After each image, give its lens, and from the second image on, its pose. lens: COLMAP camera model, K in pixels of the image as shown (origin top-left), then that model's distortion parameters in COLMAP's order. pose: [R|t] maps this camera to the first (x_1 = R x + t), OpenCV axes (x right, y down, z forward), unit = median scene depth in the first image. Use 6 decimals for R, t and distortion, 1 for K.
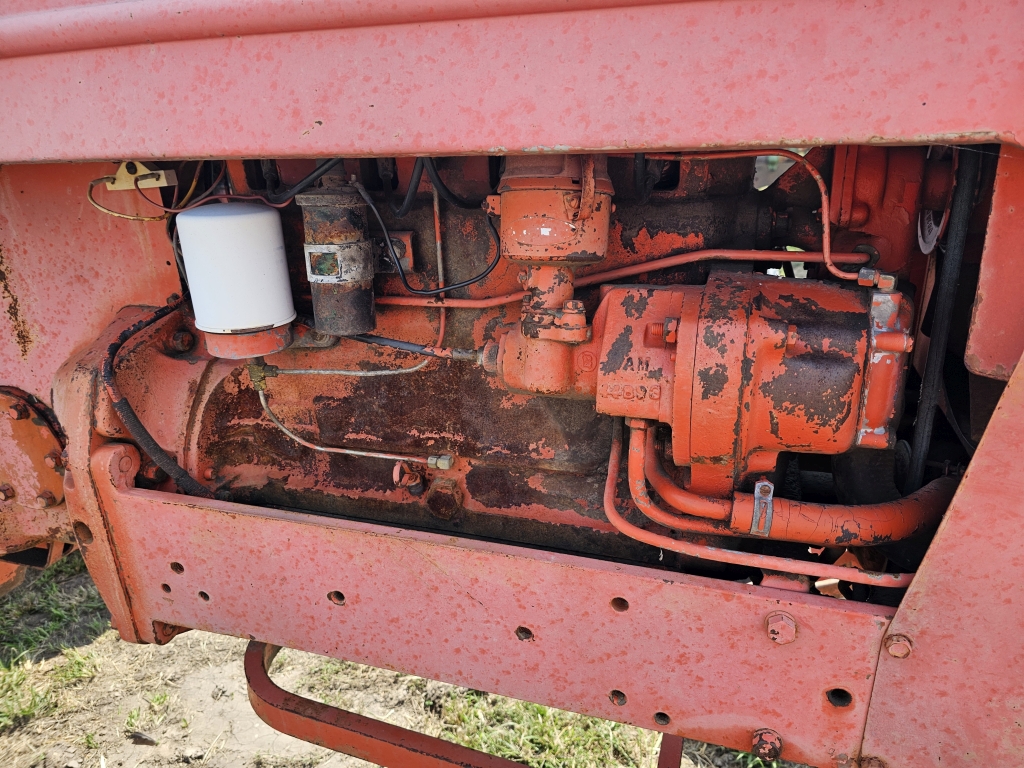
lens RADIAL K [[692.0, 0, 528.0], [0, 692.0, 404.9], [0, 0, 1]] dist [0.031046, -0.036967]
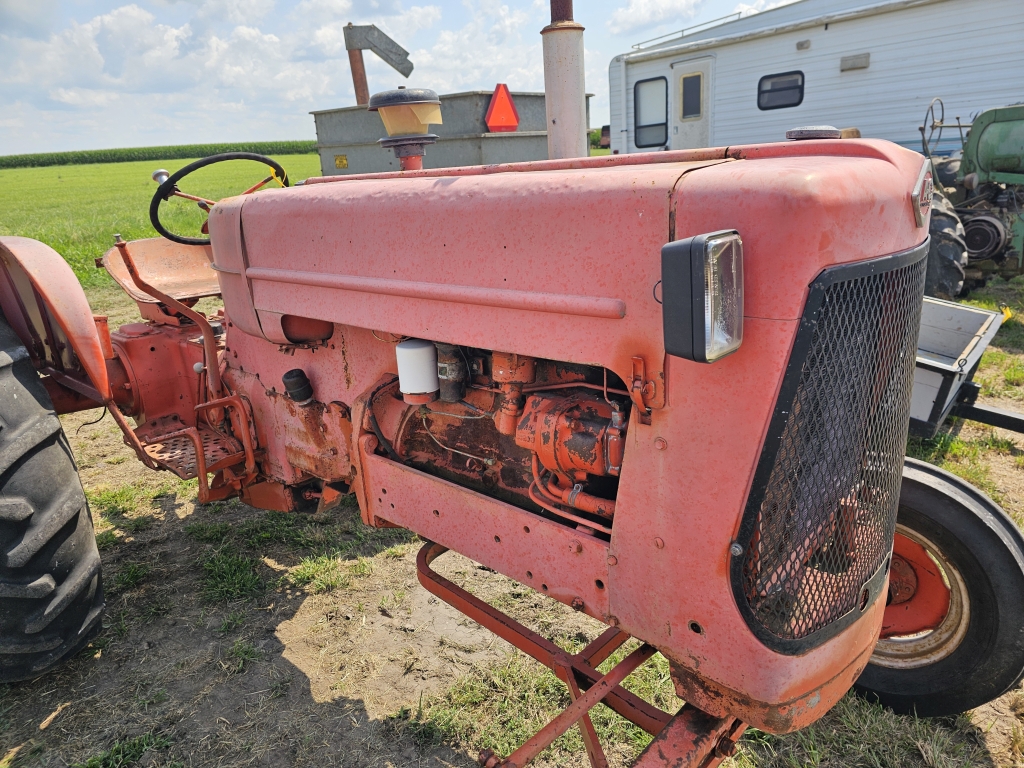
lens RADIAL K [[692.0, 0, 528.0], [0, 692.0, 404.9], [0, 0, 1]] dist [0.031046, -0.036967]
pose [[0.905445, 0.111471, -0.409566, 0.835876], [-0.130283, 0.991309, -0.018217, -0.067843], [0.403975, 0.069854, 0.912099, -0.918105]]
